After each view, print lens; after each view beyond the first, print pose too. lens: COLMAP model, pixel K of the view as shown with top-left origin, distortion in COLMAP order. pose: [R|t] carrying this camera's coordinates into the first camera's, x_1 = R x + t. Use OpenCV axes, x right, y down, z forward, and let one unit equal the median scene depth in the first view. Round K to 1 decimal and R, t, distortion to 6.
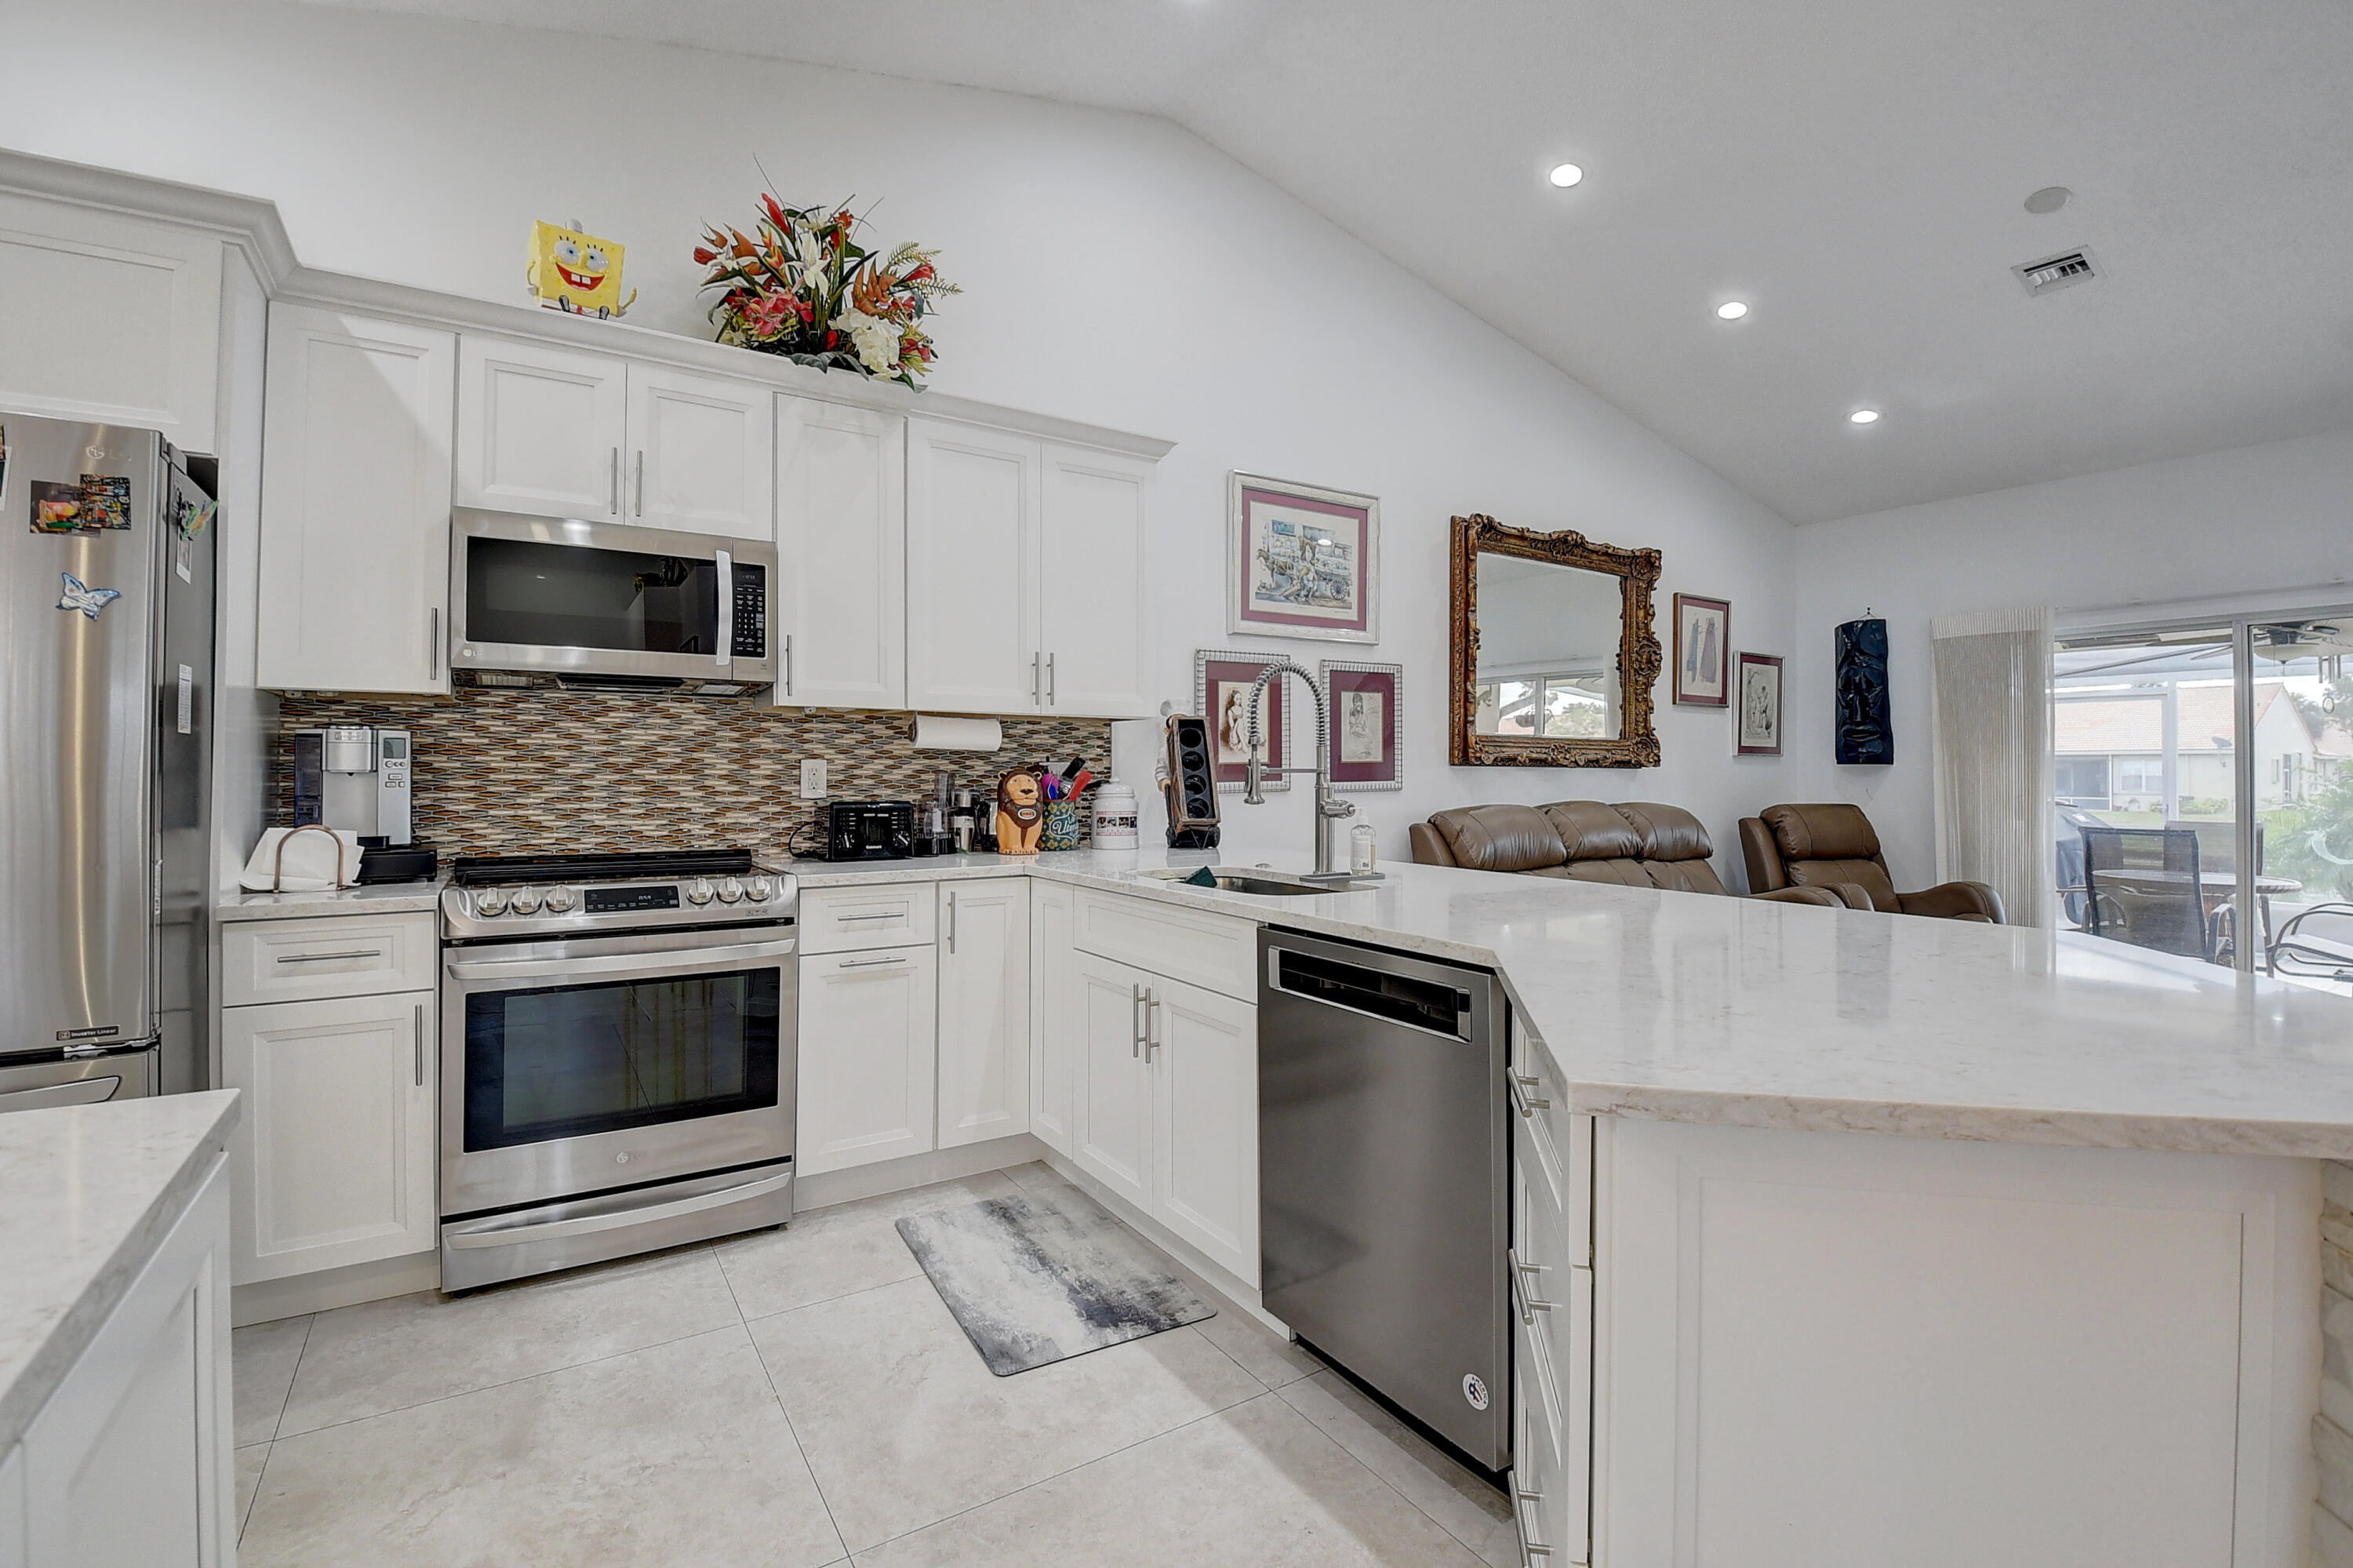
lens RADIAL K [[1021.3, 0, 1179.3], [0, 1021.3, 761.8], [0, 0, 1]] dist [0.001155, -0.017336]
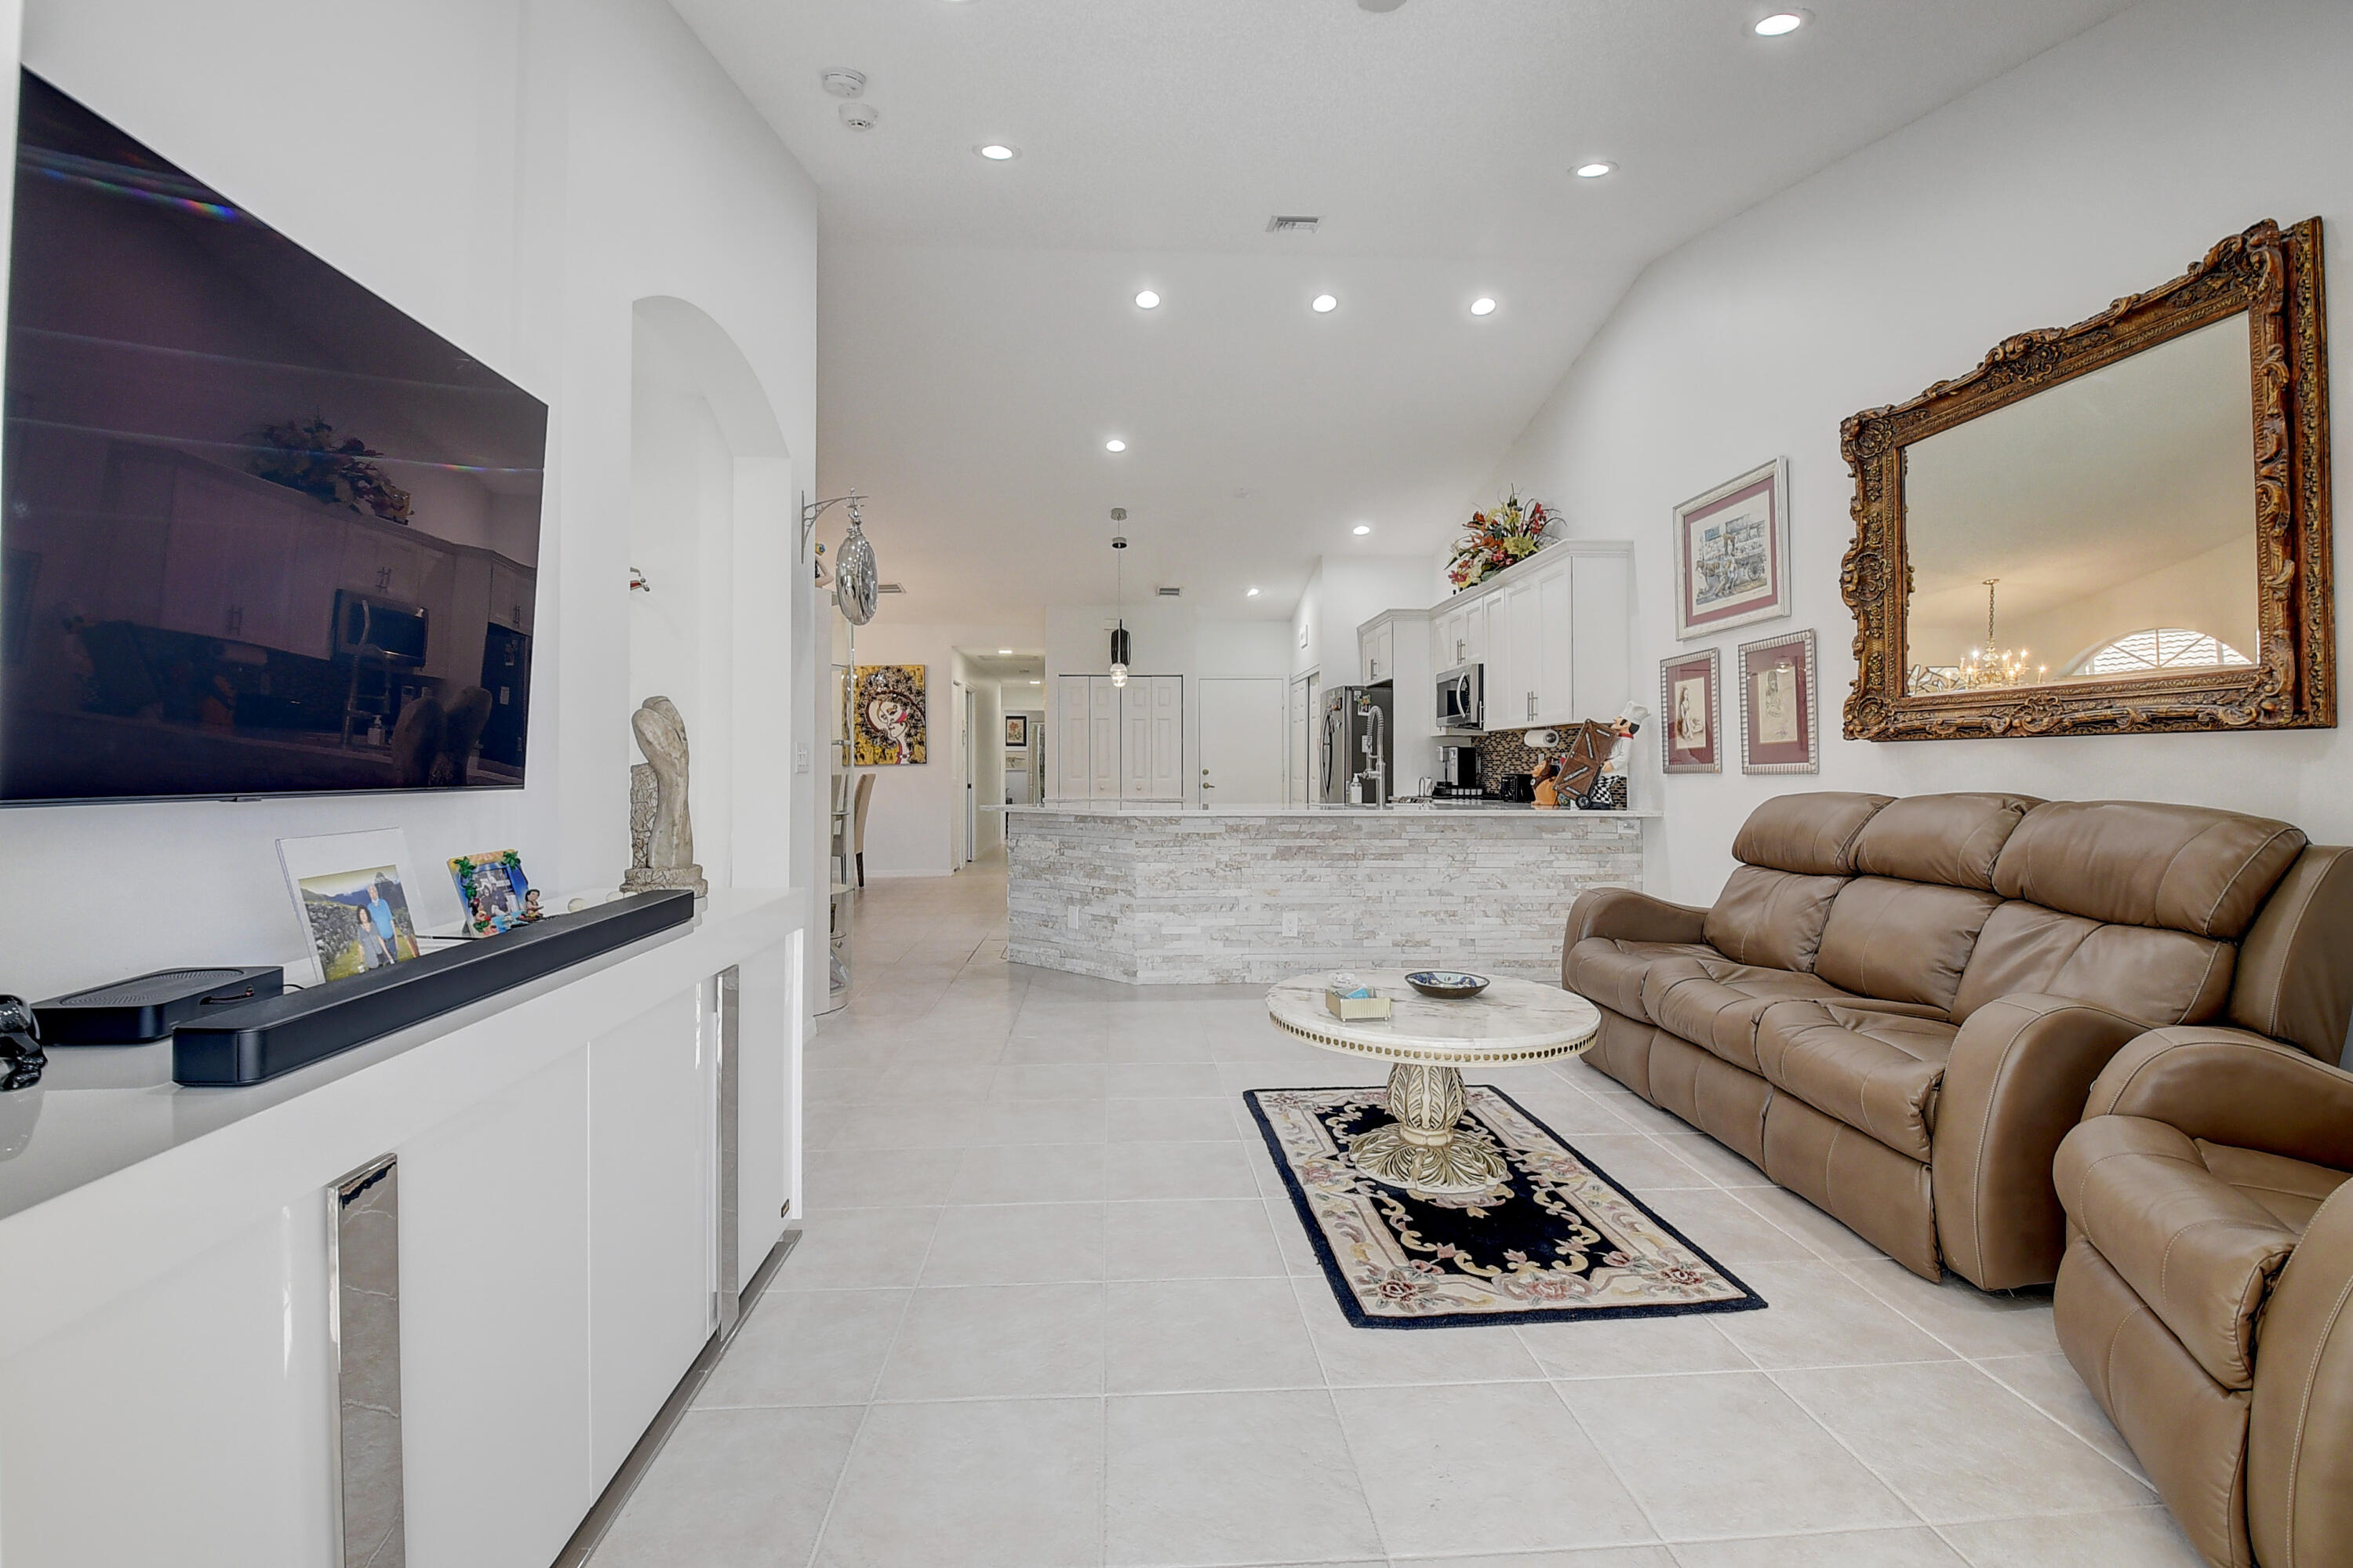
lens RADIAL K [[1035.4, 0, 1169.5], [0, 1035.4, 755.6], [0, 0, 1]] dist [0.000349, -0.018516]
pose [[-0.491042, -0.013191, -0.871036, 1.381617], [0.008130, 0.999772, -0.019724, 0.028517], [0.871098, -0.016767, -0.490823, 1.051100]]
